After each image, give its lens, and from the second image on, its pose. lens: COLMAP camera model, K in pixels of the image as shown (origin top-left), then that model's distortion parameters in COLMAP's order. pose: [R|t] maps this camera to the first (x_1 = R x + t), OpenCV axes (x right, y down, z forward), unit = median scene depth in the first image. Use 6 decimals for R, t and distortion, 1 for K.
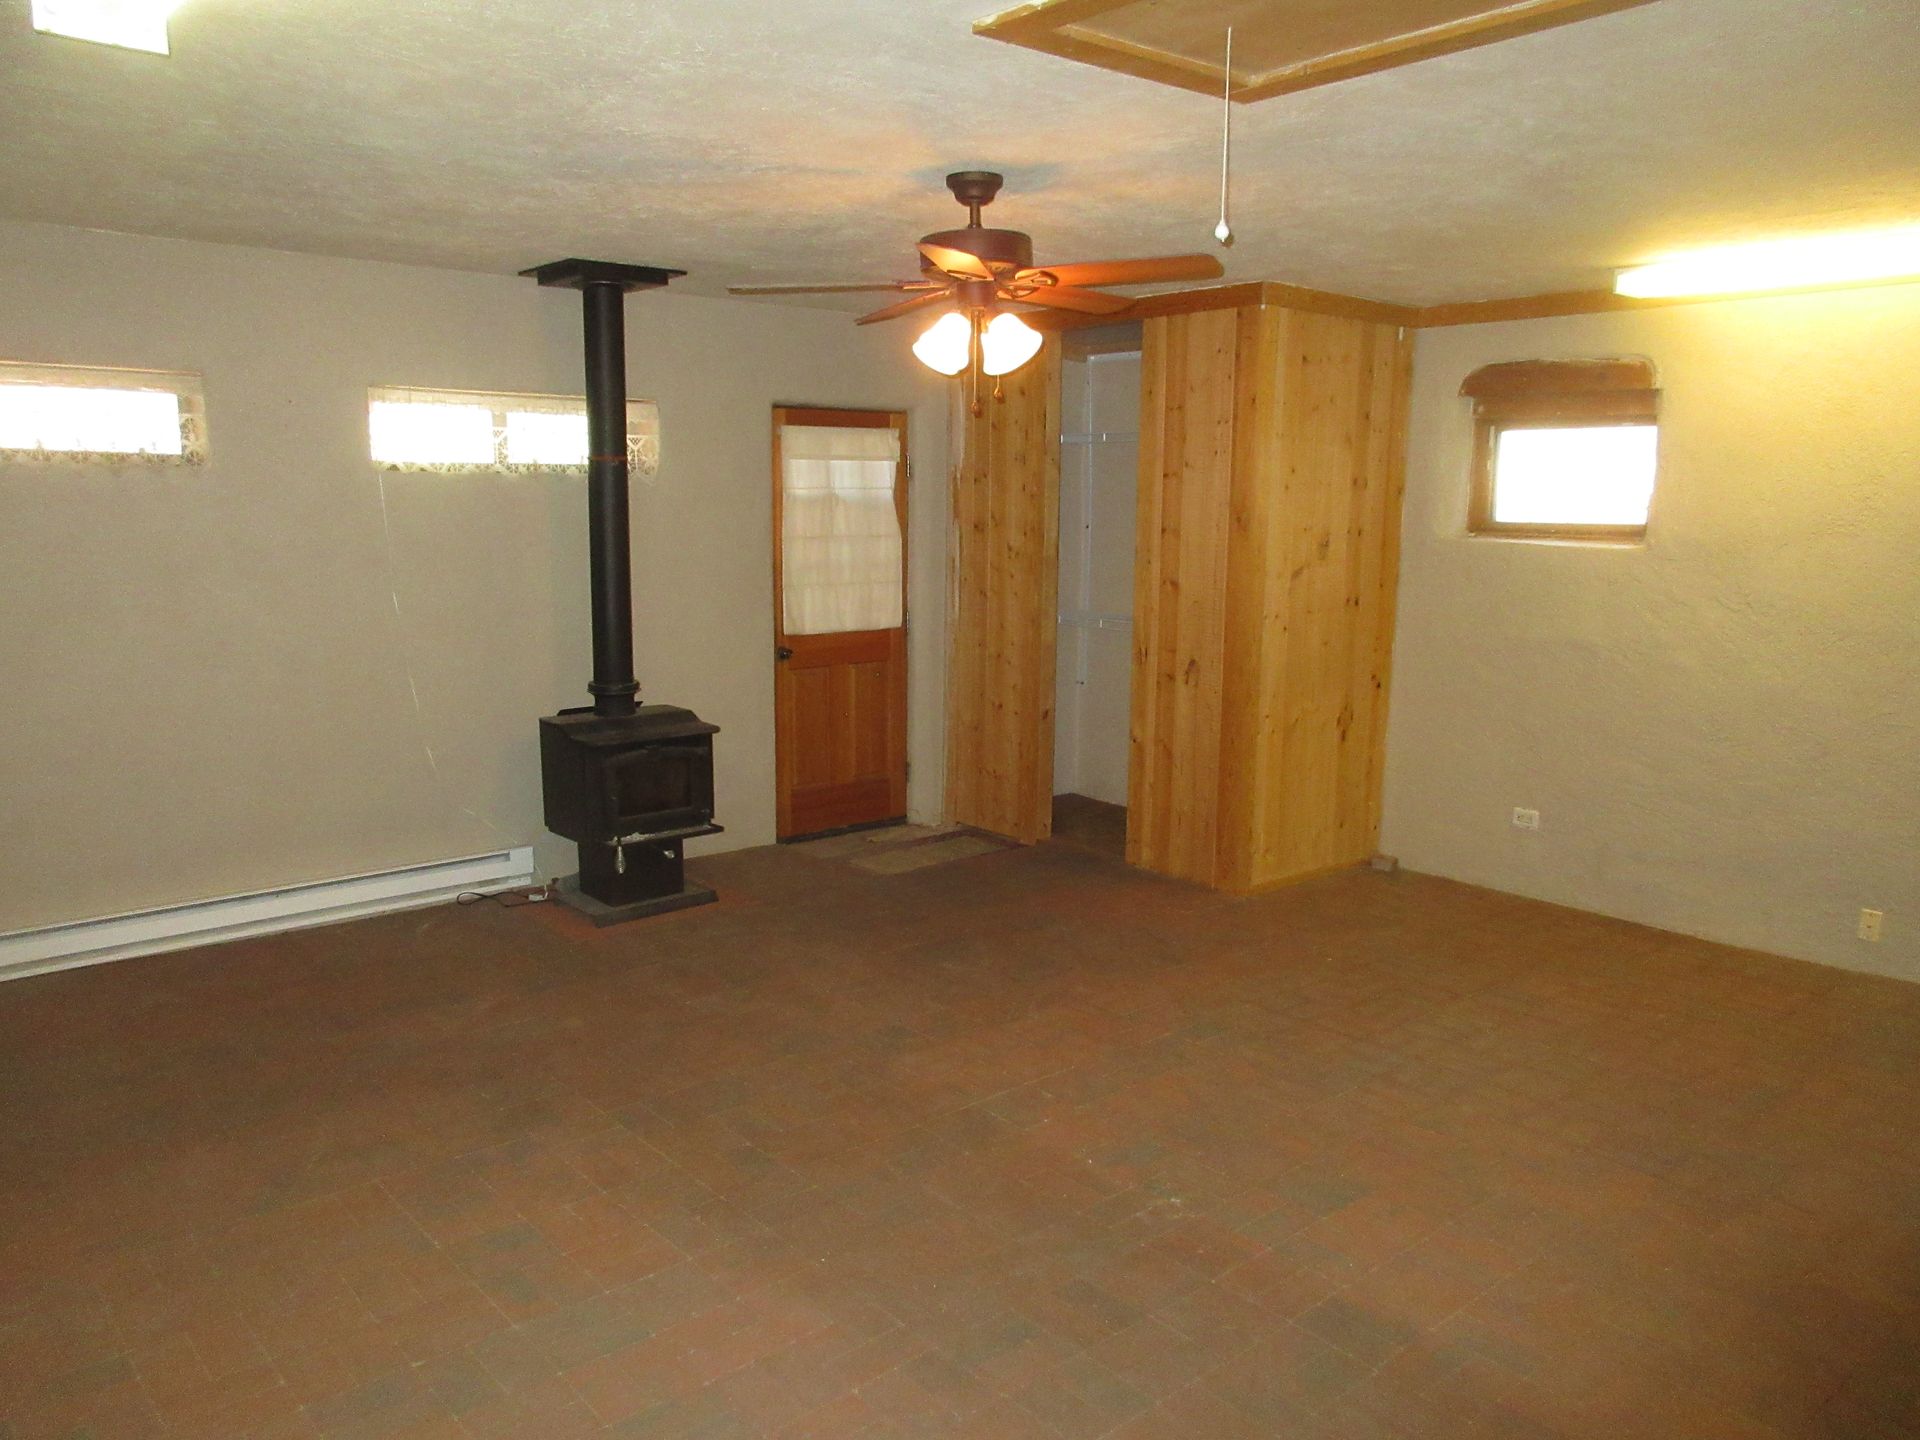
lens RADIAL K [[1434.9, 0, 962.2], [0, 1434.9, 713.4], [0, 0, 1]] dist [0.011587, -0.003072]
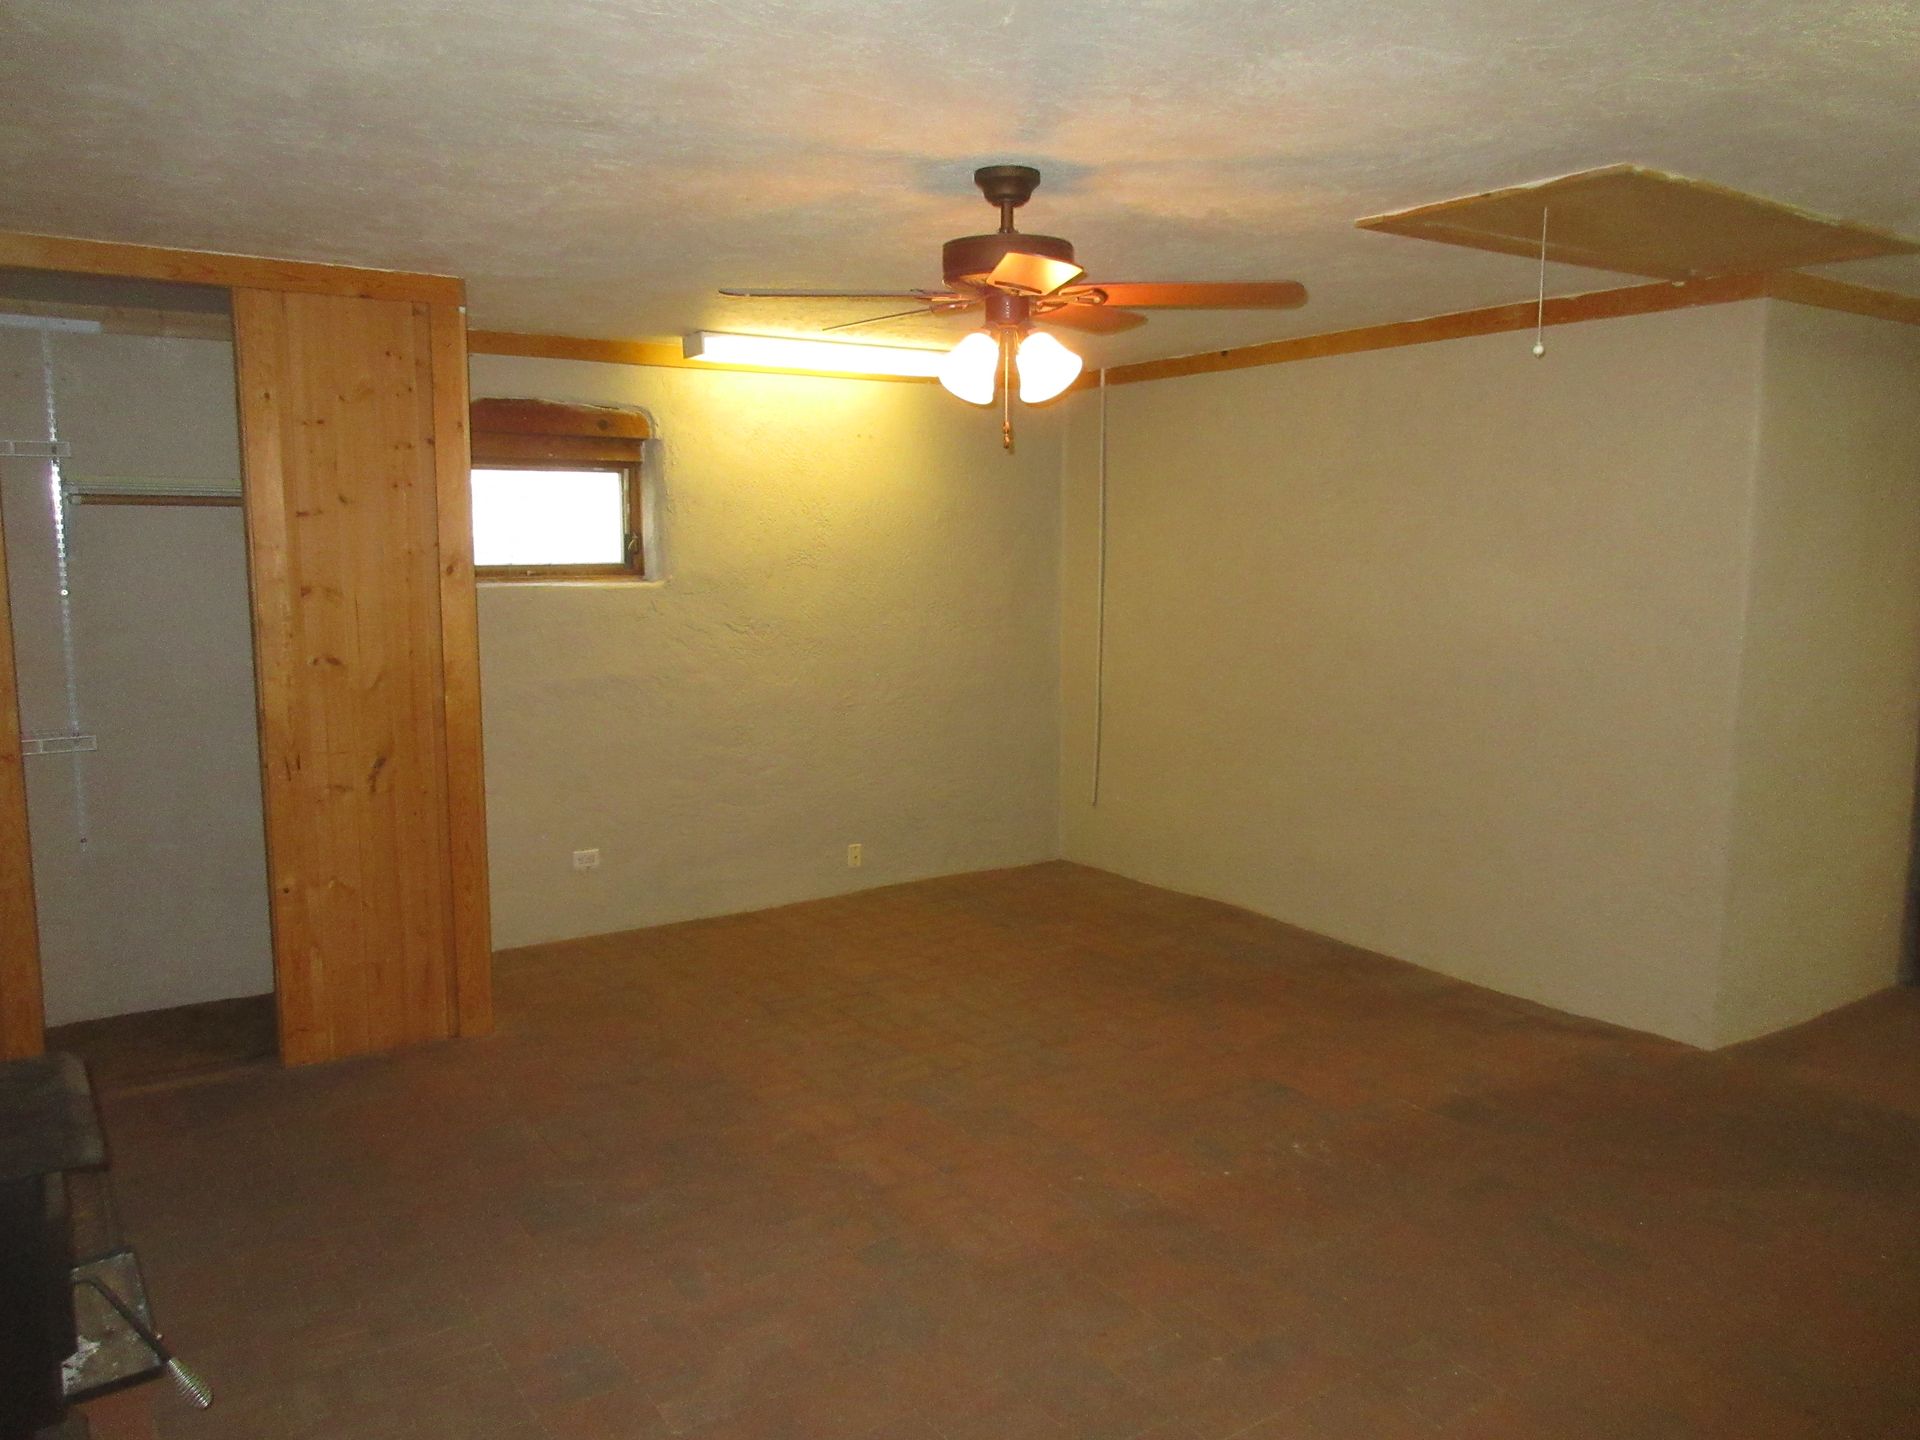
lens RADIAL K [[1434.9, 0, 964.9], [0, 1434.9, 715.1], [0, 0, 1]] dist [0.011587, -0.003072]
pose [[0.107756, -0.132242, 0.985343, -0.566146], [0.155844, 0.981108, 0.114631, -0.101434], [-0.981886, 0.141208, 0.126330, 0.619450]]
